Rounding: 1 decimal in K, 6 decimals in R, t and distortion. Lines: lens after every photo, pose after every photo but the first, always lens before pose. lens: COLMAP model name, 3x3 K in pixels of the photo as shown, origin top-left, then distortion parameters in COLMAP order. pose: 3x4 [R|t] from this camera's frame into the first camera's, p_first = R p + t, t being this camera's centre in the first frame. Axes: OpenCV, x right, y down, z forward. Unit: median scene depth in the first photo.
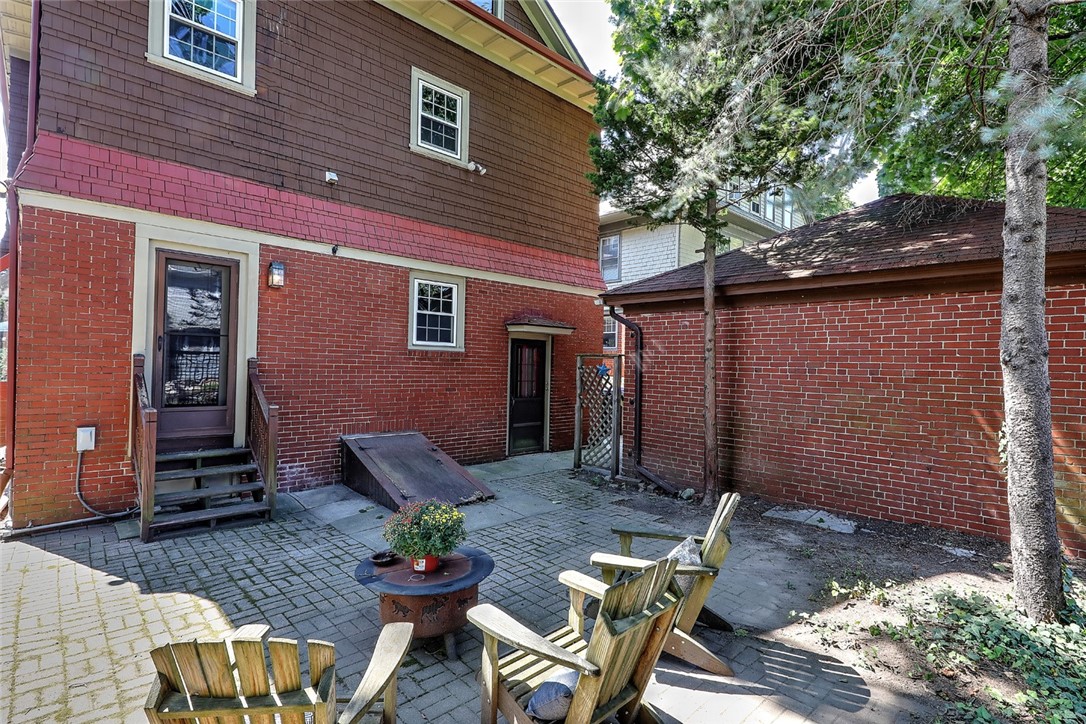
lens RADIAL K [[514.9, 0, 543.0], [0, 514.9, 362.0], [0, 0, 1]] dist [0.001692, -0.000041]
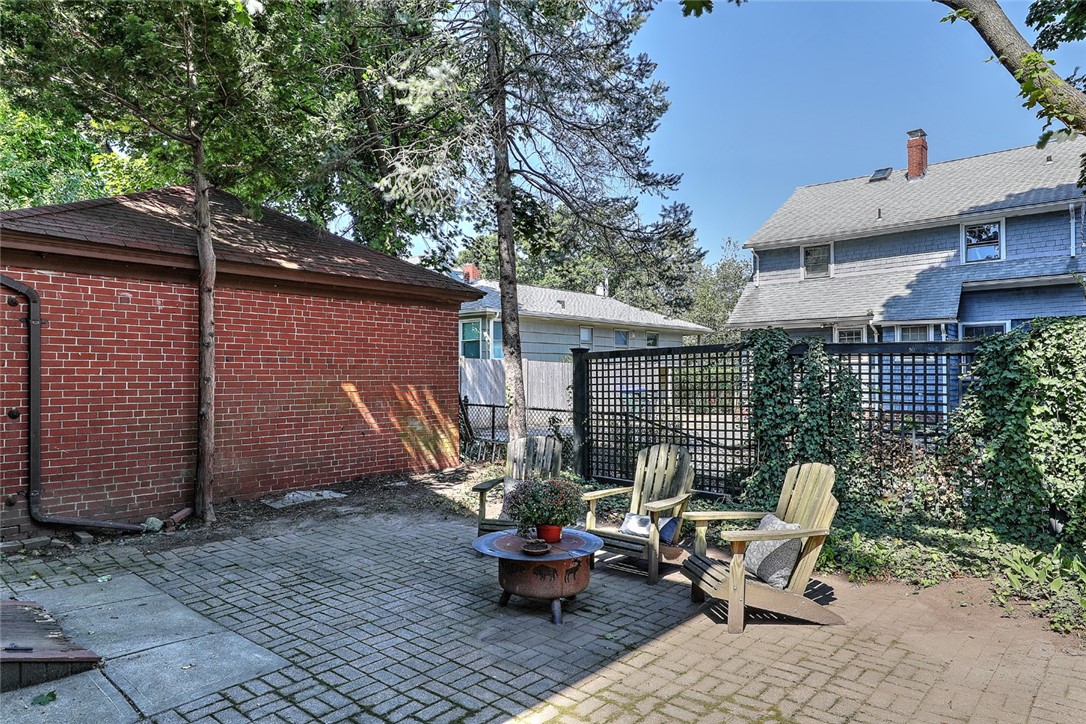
lens RADIAL K [[666.1, 0, 543.0], [0, 666.1, 362.0], [0, 0, 1]] dist [0.001216, 0.000018]
pose [[-0.088086, -0.002392, 0.996110, -0.919297], [-0.005607, 0.999982, 0.001905, 0.017686], [-0.996097, -0.005418, -0.088098, 0.650877]]
